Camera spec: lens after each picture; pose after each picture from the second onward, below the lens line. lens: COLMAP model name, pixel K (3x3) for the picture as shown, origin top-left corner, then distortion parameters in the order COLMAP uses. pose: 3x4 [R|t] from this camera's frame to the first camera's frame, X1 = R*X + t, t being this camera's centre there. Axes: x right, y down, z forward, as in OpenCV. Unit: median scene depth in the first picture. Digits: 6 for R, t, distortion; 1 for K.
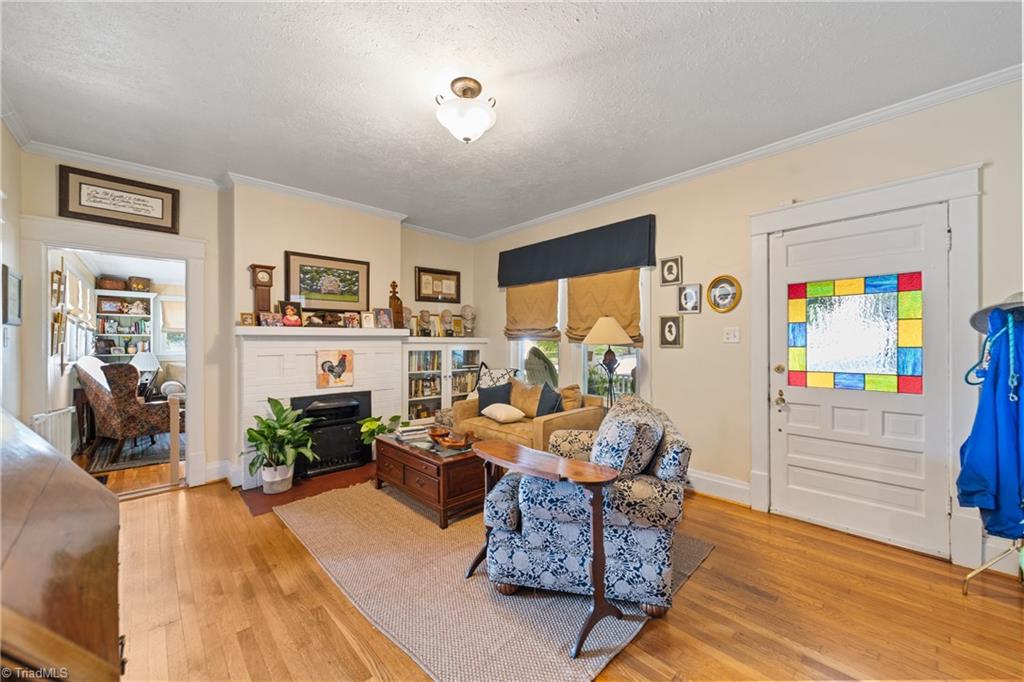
lens RADIAL K [[389.7, 0, 511.2], [0, 389.7, 343.2], [0, 0, 1]] dist [0.007618, 0.000260]
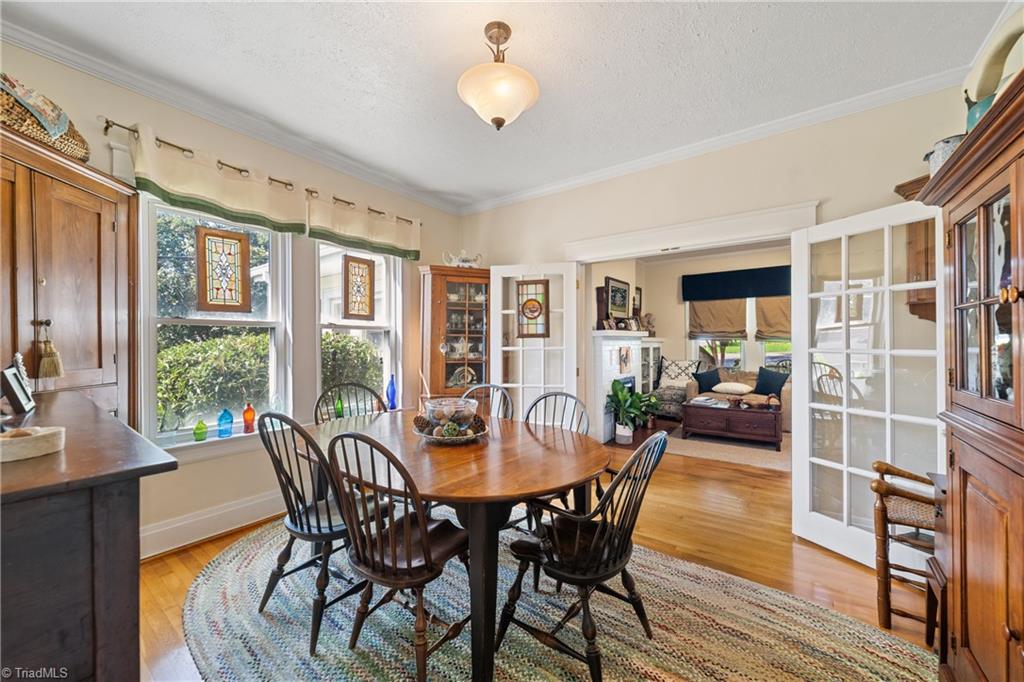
lens RADIAL K [[389.7, 0, 517.5], [0, 389.7, 346.3], [0, 0, 1]] dist [0.007618, 0.000260]
pose [[0.982827, -0.001349, 0.184522, -1.007458], [-0.001121, 0.999911, 0.013286, -0.002295], [-0.184524, -0.013264, 0.982738, -0.283385]]
